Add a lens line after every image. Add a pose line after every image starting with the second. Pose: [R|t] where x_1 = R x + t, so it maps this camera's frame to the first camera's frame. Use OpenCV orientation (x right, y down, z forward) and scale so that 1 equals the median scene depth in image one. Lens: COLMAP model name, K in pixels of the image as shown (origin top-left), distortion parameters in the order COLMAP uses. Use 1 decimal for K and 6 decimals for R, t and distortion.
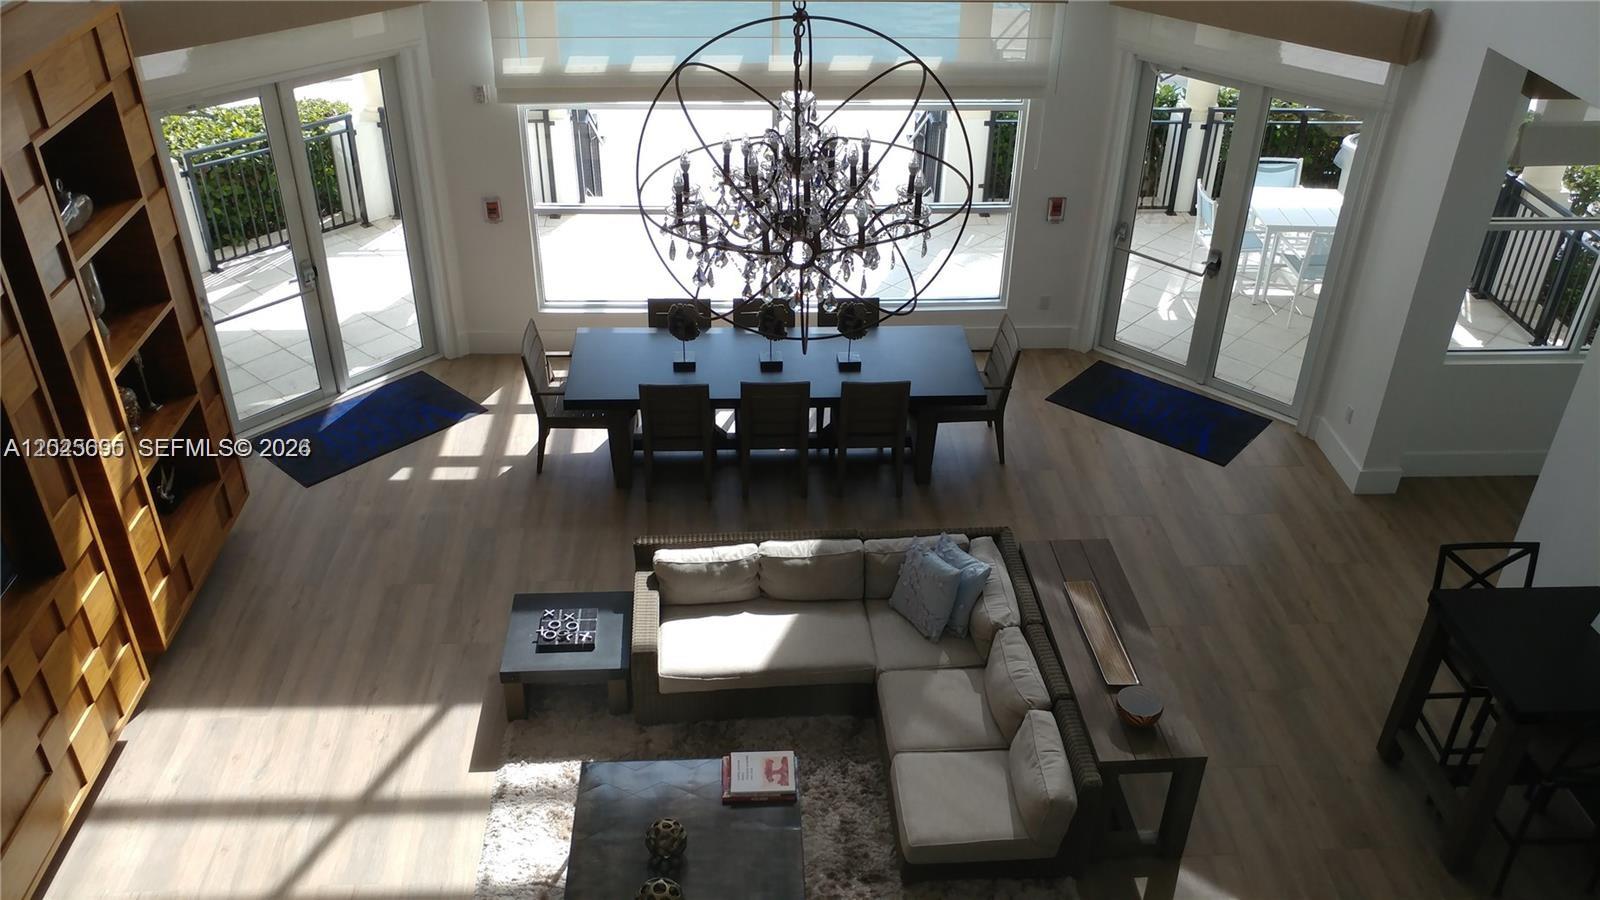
lens RADIAL K [[1292.4, 0, 810.5], [0, 1292.4, 450.6], [0, 0, 1]] dist [0.002221, 0.000671]
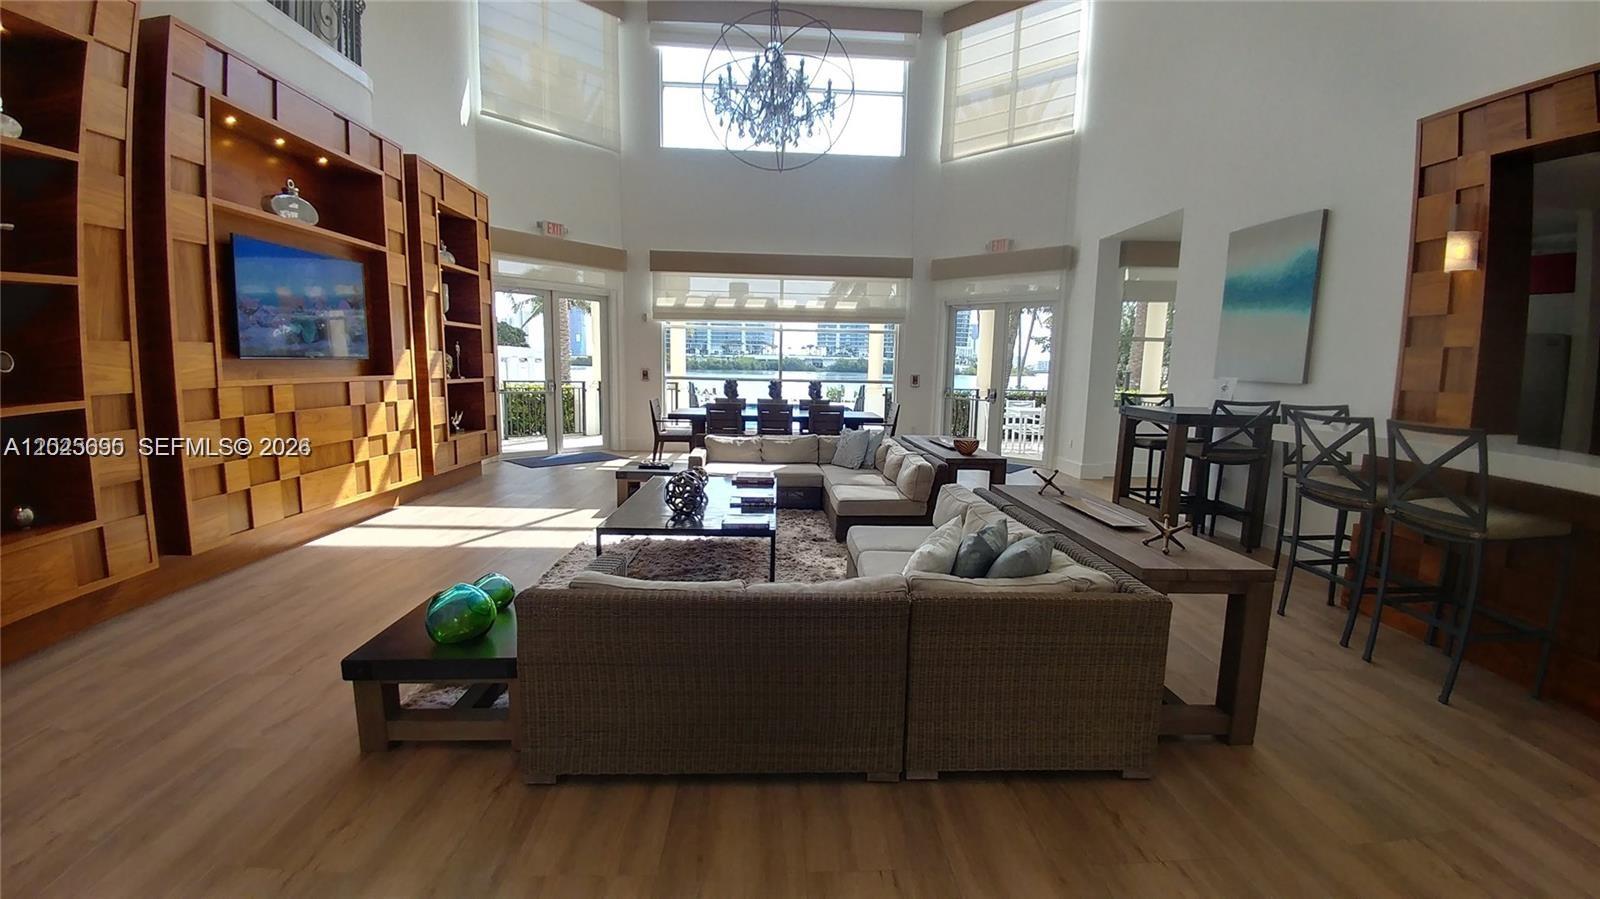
lens RADIAL K [[635.4, 0, 800.0], [0, 635.4, 449.5], [0, 0, 1]] dist [-0.000344, -0.000011]
pose [[0.999897, -0.001415, -0.014272, 0.020022], [-0.004689, 0.908194, -0.418523, 0.355849], [0.013554, 0.418547, 0.908094, 0.117773]]
